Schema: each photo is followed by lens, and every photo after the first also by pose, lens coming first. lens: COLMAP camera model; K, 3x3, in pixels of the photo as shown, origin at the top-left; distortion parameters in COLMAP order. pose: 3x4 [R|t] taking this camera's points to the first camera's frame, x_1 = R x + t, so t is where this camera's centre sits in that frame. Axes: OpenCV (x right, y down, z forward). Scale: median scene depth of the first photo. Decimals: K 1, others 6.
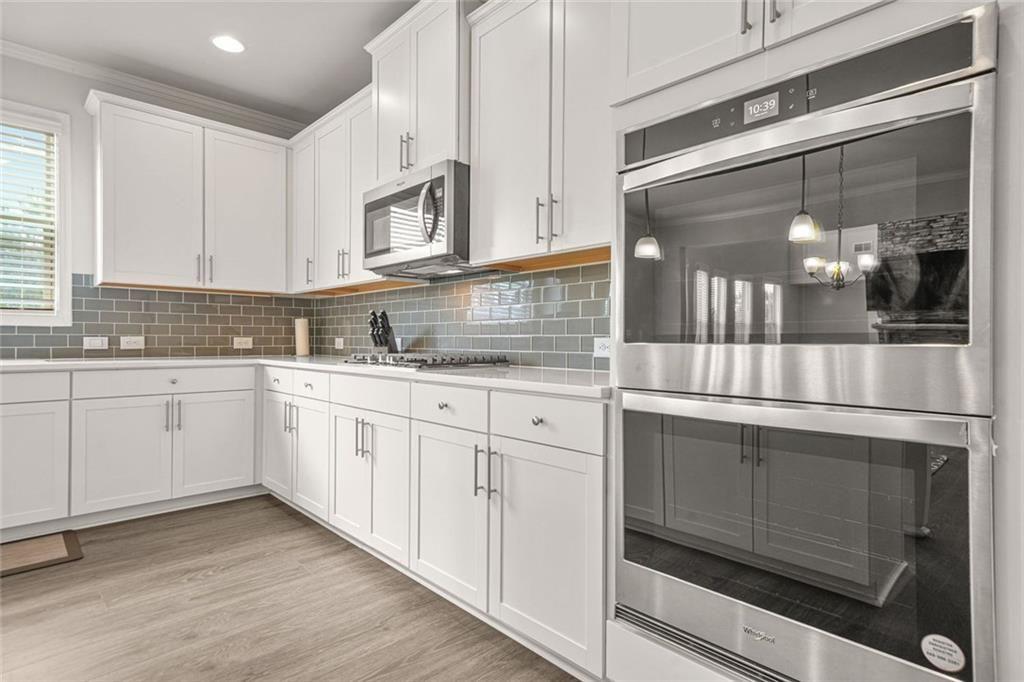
lens RADIAL K [[522.1, 0, 528.2], [0, 522.1, 340.9], [0, 0, 1]] dist [0.012756, 0.000734]
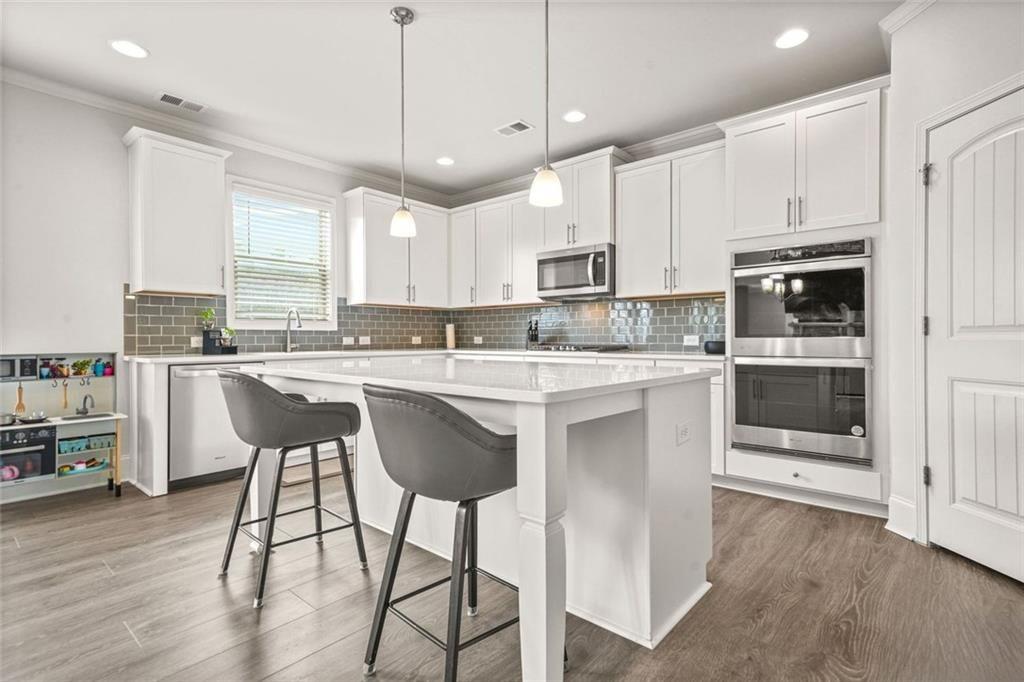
lens RADIAL K [[488.5, 0, 515.0], [0, 488.5, 339.0], [0, 0, 1]] dist [0.003212, 0.002146]
pose [[0.995920, -0.008221, 0.089864, -0.461637], [0.007988, 0.999964, 0.002944, -0.002188], [-0.089885, -0.002214, 0.995950, -0.528686]]
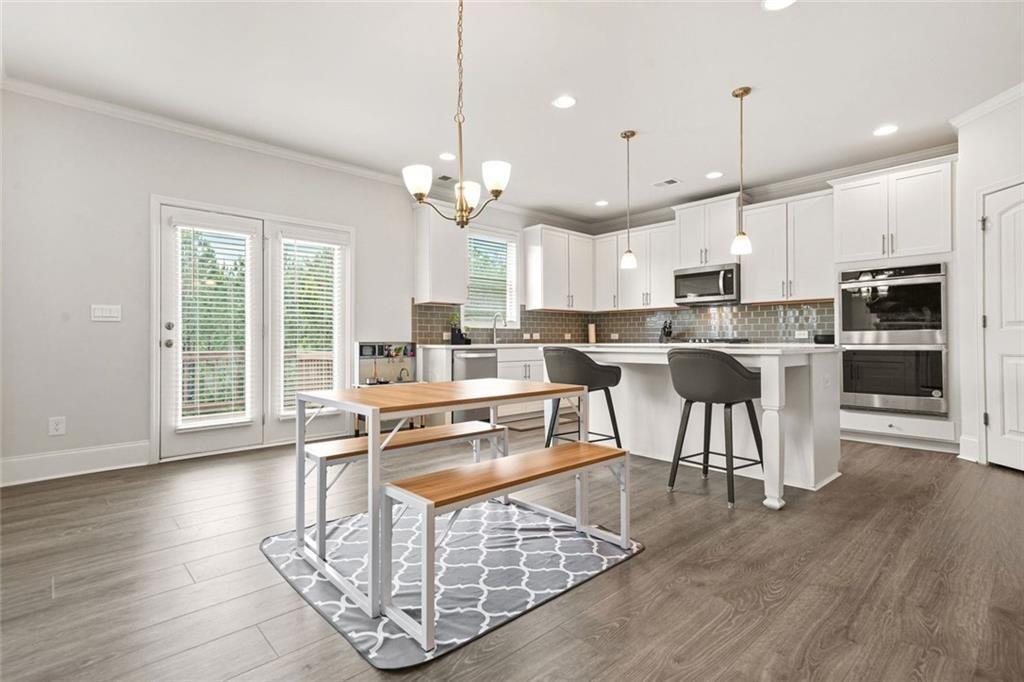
lens RADIAL K [[488.5, 0, 506.9], [0, 488.5, 336.1], [0, 0, 1]] dist [0.003212, 0.002146]
pose [[0.999532, -0.008868, -0.029286, -0.860816], [0.008610, 0.999923, -0.008921, 0.020230], [0.029363, 0.008665, 0.999531, -1.030503]]
